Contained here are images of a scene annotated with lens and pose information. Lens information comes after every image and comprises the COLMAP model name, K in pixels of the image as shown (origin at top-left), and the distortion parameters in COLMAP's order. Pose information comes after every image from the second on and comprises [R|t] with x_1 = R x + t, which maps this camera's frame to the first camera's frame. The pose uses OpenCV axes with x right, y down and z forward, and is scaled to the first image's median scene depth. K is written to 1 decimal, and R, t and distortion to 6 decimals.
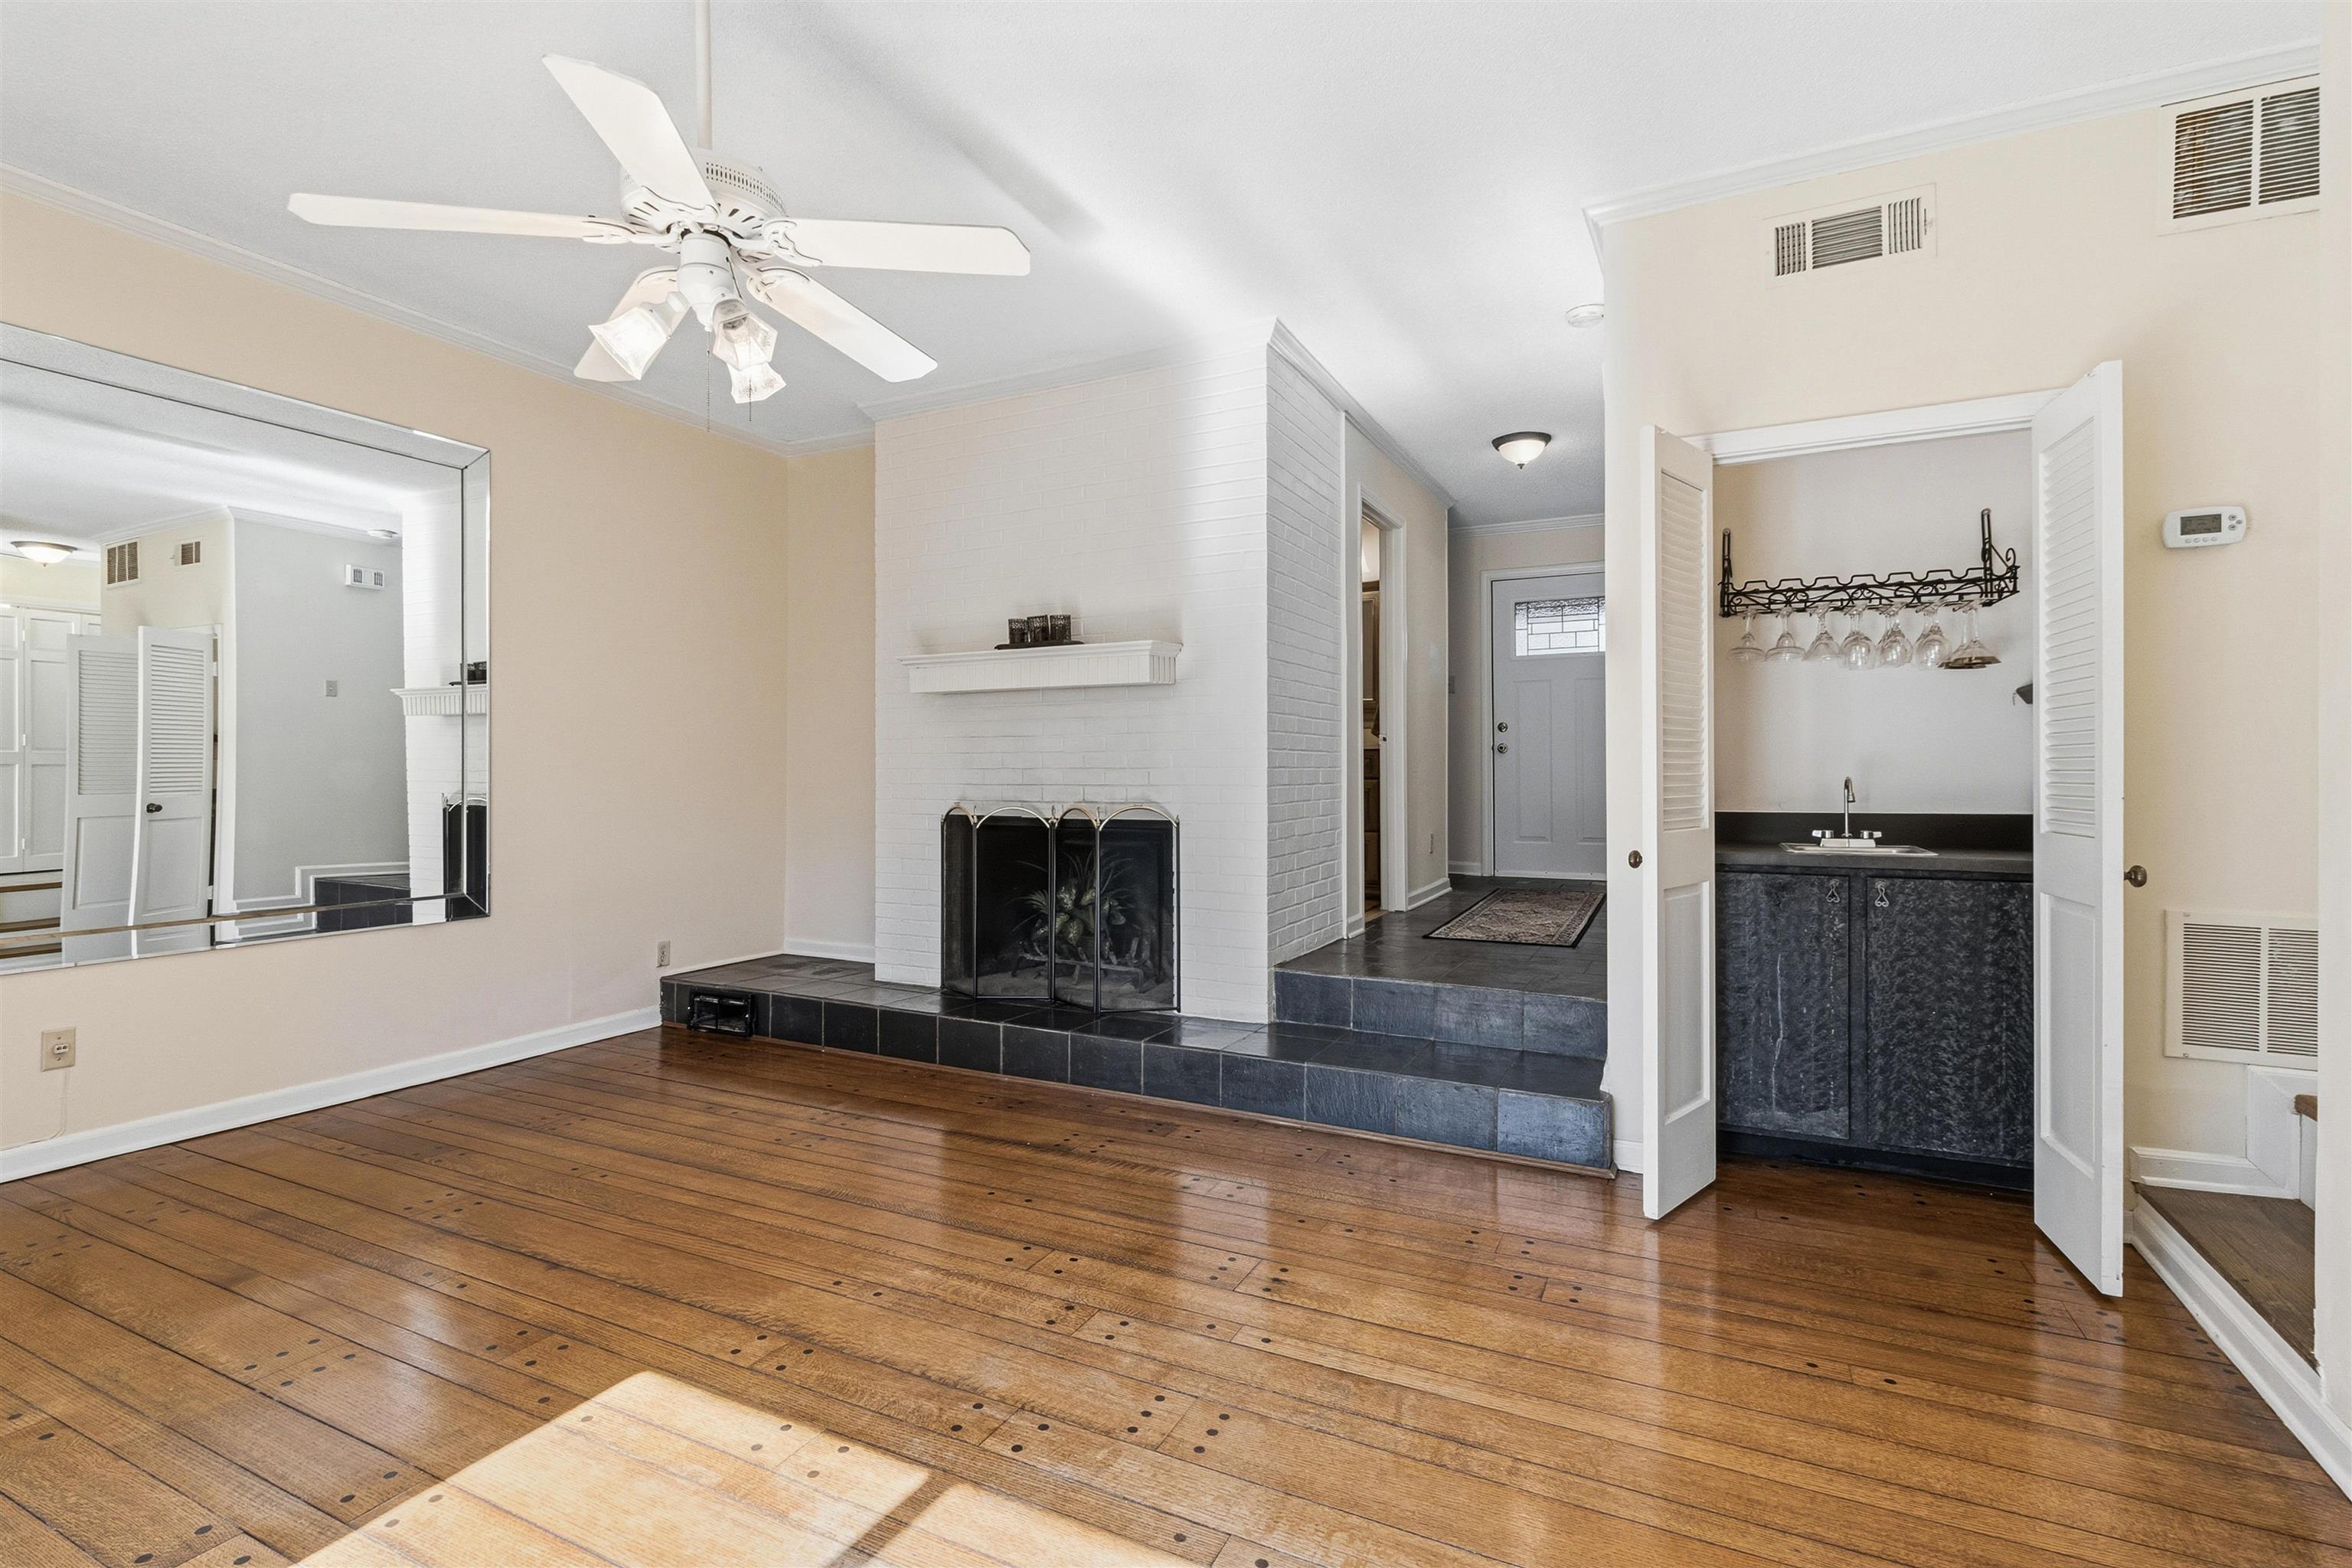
lens RADIAL K [[1088.9, 0, 1173.2], [0, 1088.9, 777.8], [0, 0, 1]] dist [0.003626, -0.001145]
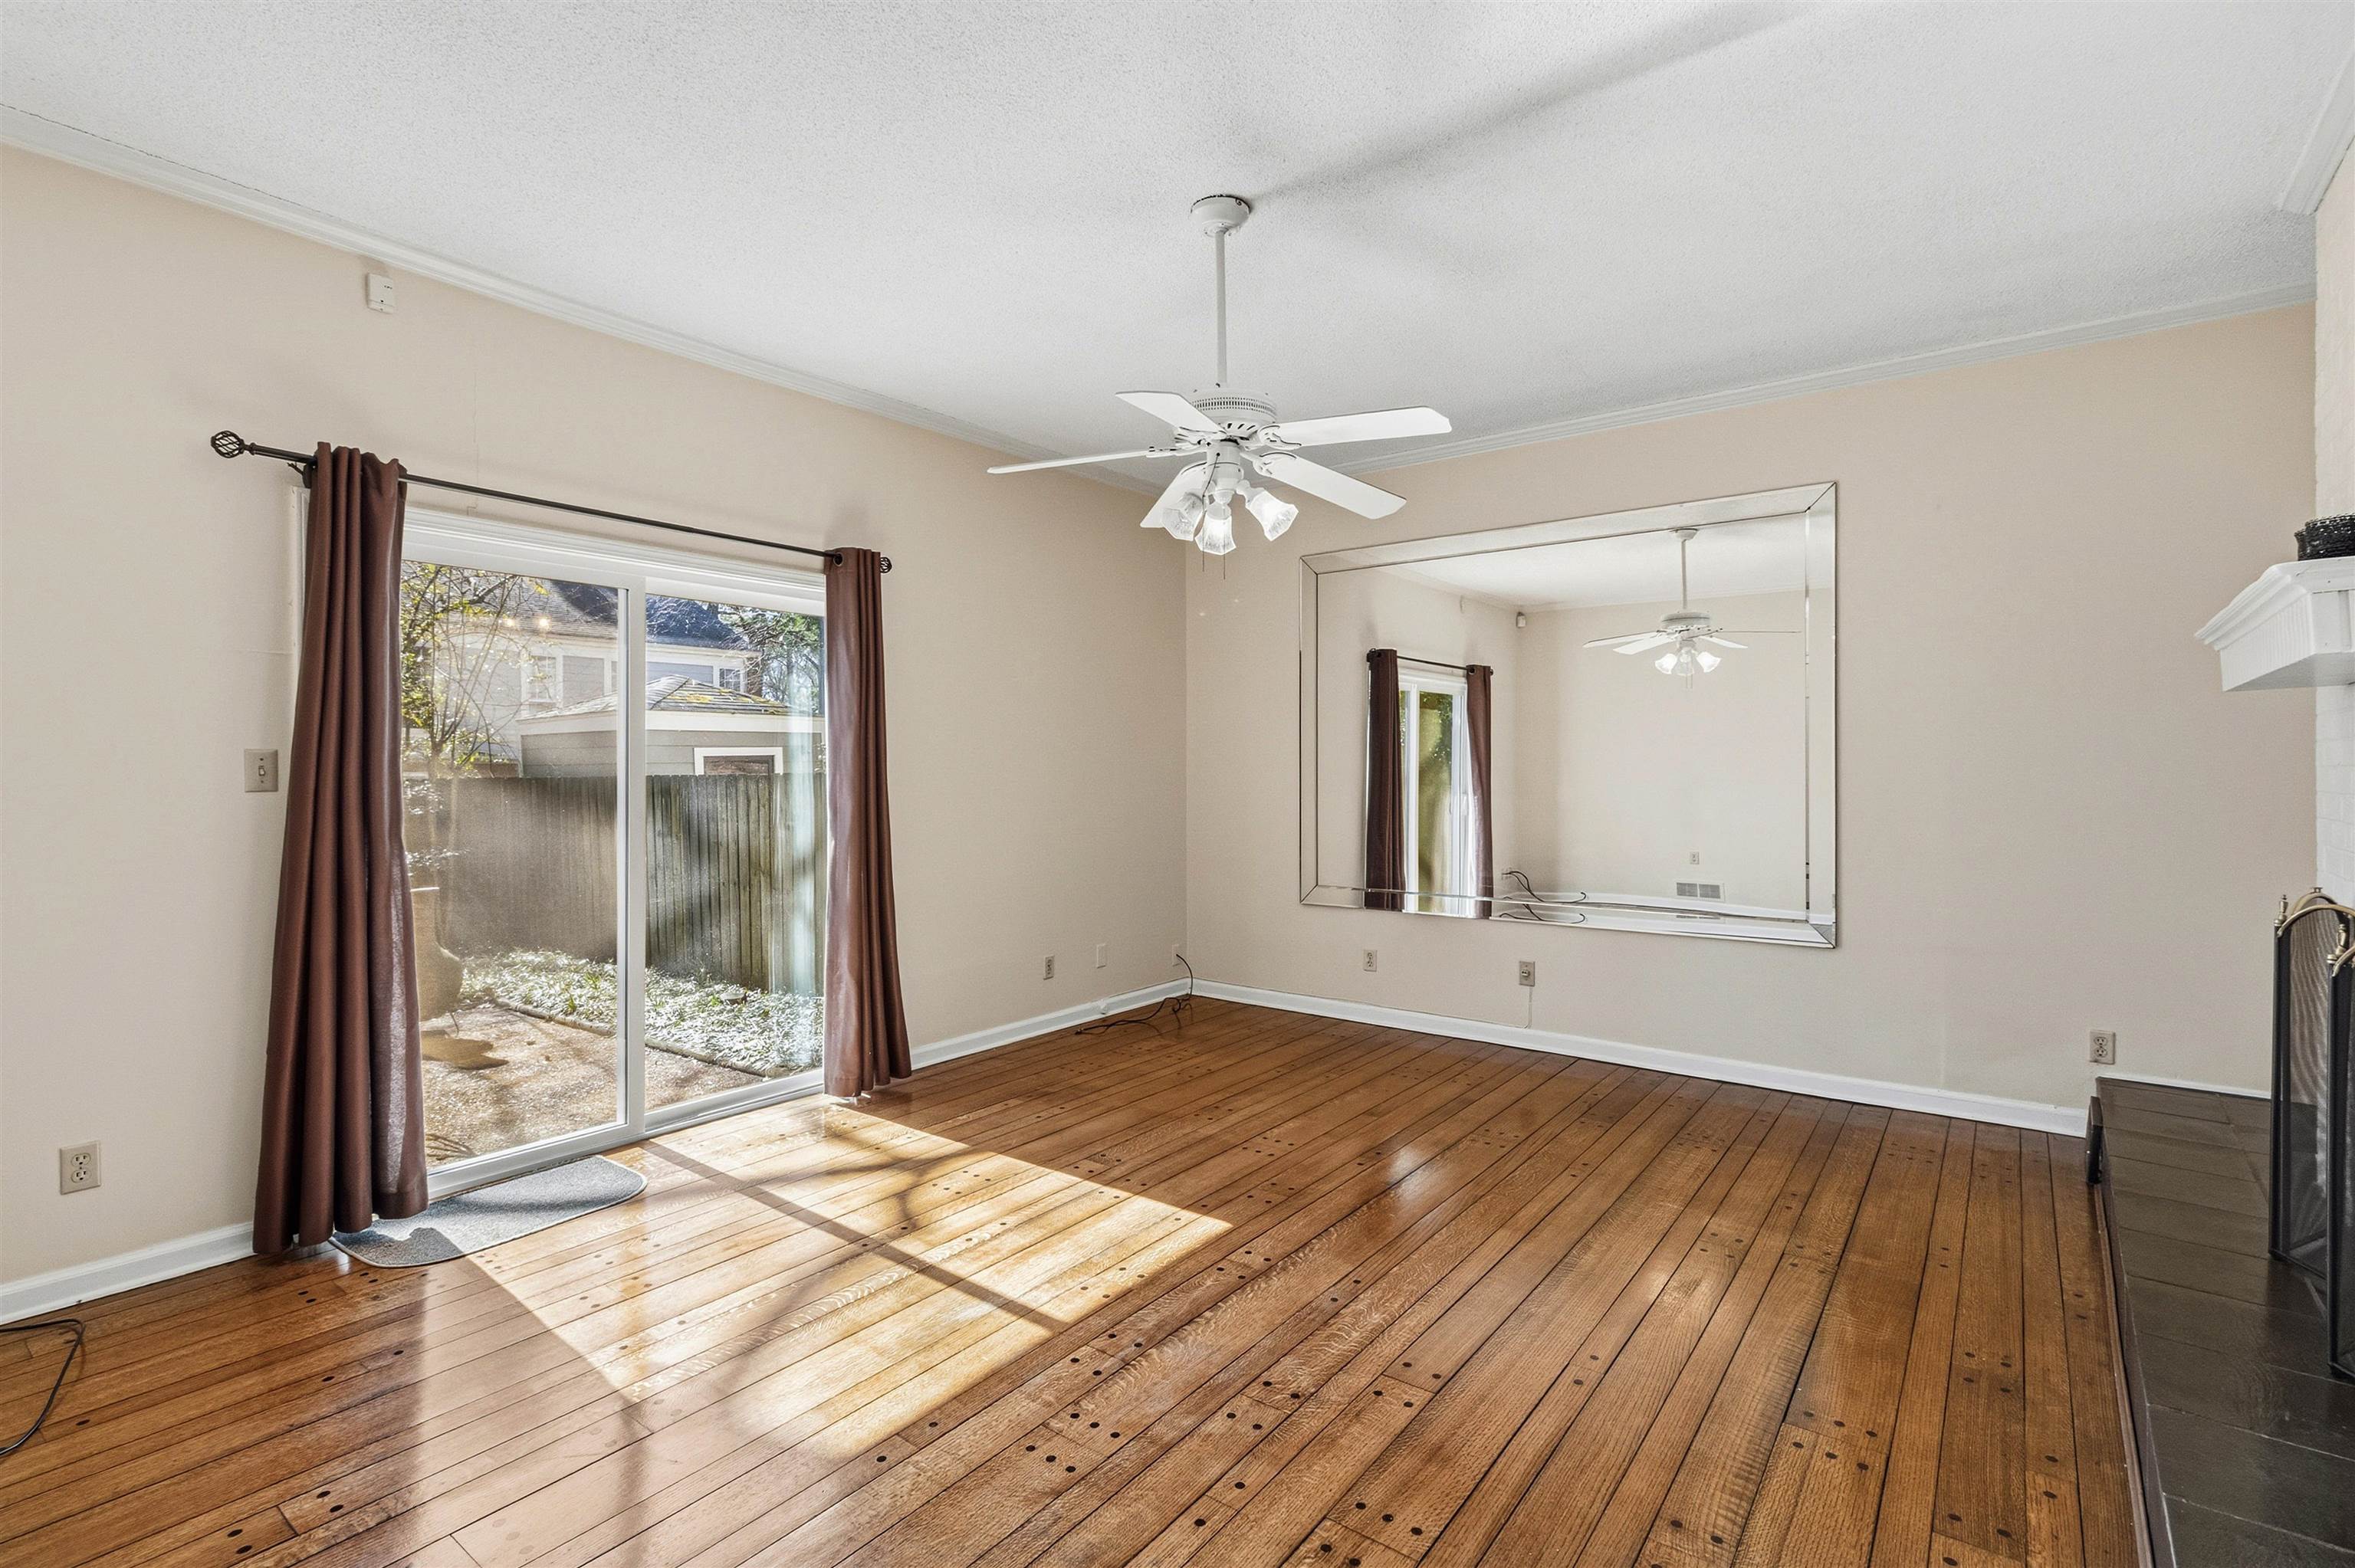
lens RADIAL K [[1090.1, 0, 1170.7], [0, 1090.1, 772.0], [0, 0, 1]] dist [0.003626, -0.001145]
pose [[-0.194931, 0.001614, -0.980816, 0.842905], [-0.004417, 0.999987, 0.002524, -0.064697], [0.980807, 0.004825, -0.194921, 1.042476]]
